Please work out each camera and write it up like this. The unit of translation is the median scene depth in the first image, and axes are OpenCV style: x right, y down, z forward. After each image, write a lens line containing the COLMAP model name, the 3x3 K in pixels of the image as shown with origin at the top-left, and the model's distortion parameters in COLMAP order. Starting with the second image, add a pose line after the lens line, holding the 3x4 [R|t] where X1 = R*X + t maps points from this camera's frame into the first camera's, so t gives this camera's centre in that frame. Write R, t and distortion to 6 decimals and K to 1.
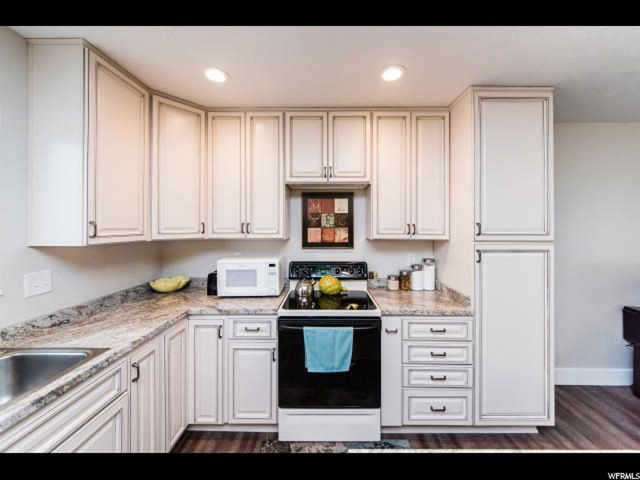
lens RADIAL K [[234.2, 0, 323.2], [0, 234.2, 225.4], [0, 0, 1]] dist [-0.000560, -0.000060]
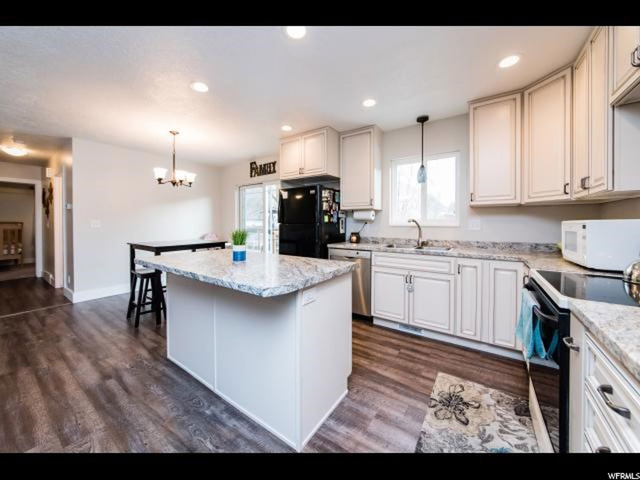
lens RADIAL K [[229.1, 0, 319.3], [0, 229.1, 221.8], [0, 0, 1]] dist [-0.000789, 0.000279]
pose [[-0.543413, 0.002940, -0.839461, 0.862283], [0.006233, 0.999980, -0.000533, 0.144663], [0.839443, -0.005522, -0.543420, 0.656844]]
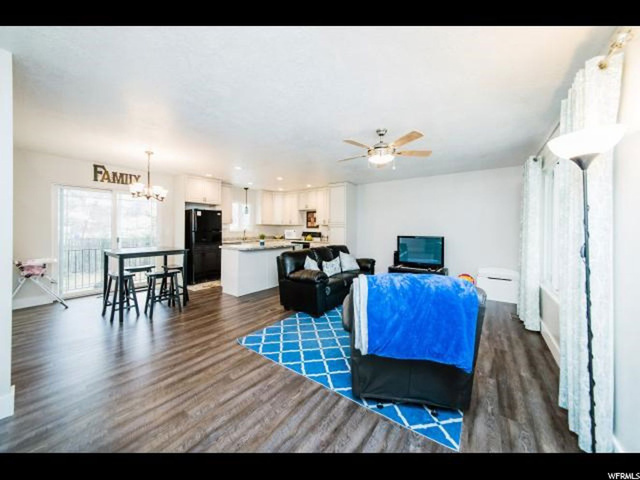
lens RADIAL K [[223.3, 0, 307.1], [0, 223.3, 229.3], [0, 0, 1]] dist [0.000334, 0.000026]
pose [[0.795241, 0.013650, -0.606140, 2.194586], [-0.007850, 0.999895, 0.012219, 0.087290], [0.606243, -0.004959, 0.795264, -1.841922]]
